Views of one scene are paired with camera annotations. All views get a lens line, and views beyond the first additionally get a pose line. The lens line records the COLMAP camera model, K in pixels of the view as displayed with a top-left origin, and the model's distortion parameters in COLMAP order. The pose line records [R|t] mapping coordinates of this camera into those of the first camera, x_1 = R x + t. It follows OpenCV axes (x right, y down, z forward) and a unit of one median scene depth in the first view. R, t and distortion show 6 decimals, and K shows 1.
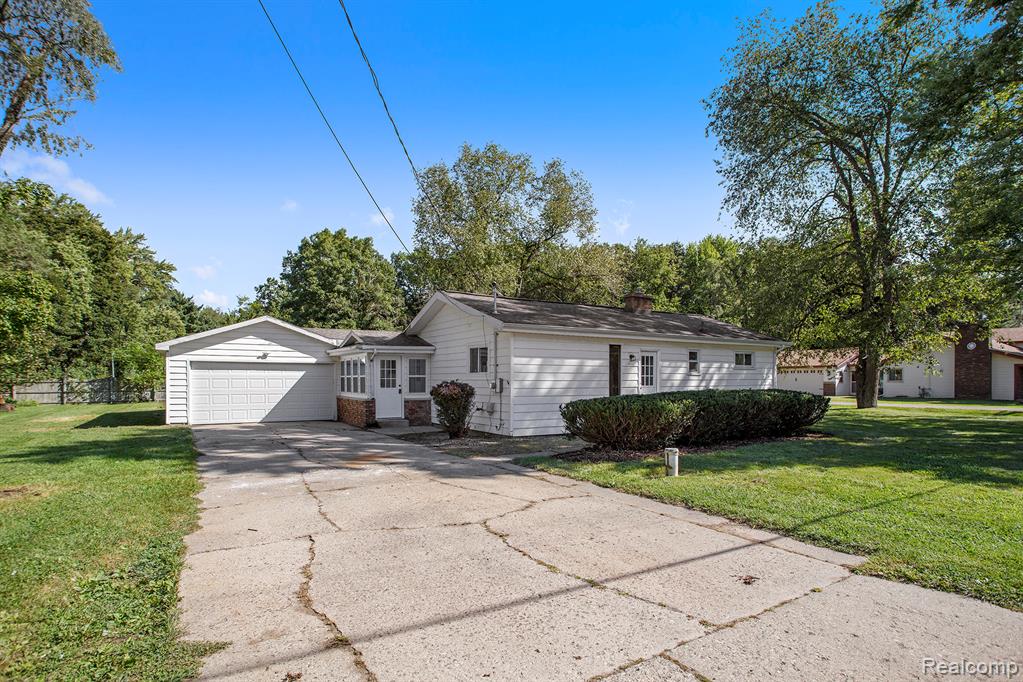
lens RADIAL K [[545.7, 0, 500.9], [0, 545.7, 377.1], [0, 0, 1]] dist [-0.021868, -0.000266]
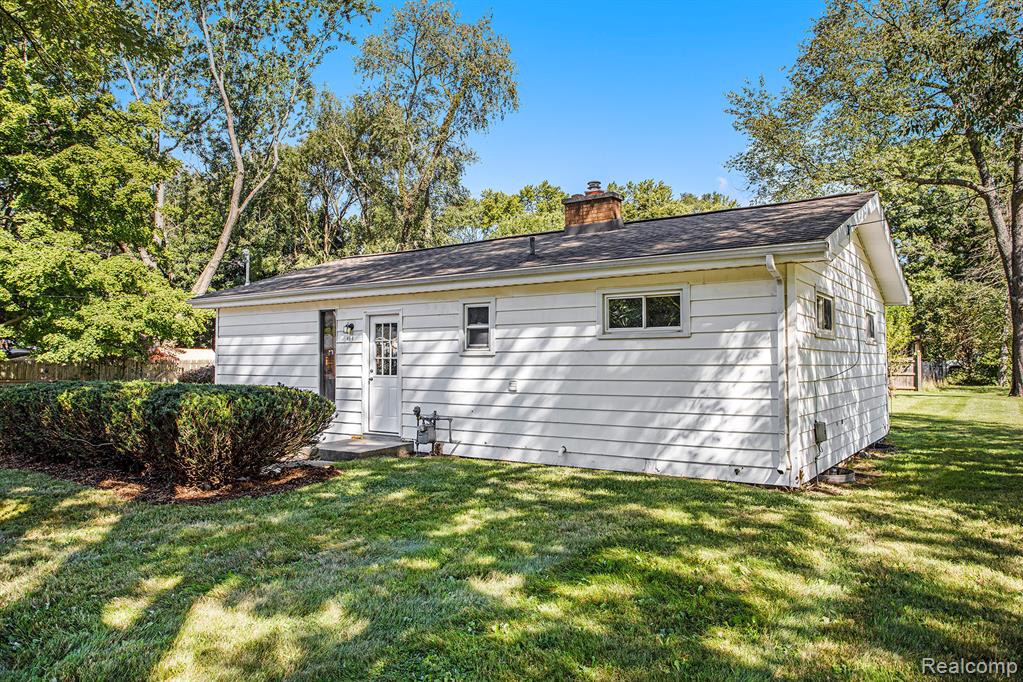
lens RADIAL K [[722.1, 0, 511.1], [0, 722.1, 337.7], [0, 0, 1]] dist [-0.007828, -0.005676]
pose [[0.382357, -0.034557, -0.923368, 0.955673], [0.000450, 0.999307, -0.037213, 0.004464], [0.924015, 0.013813, 0.382107, 0.778008]]
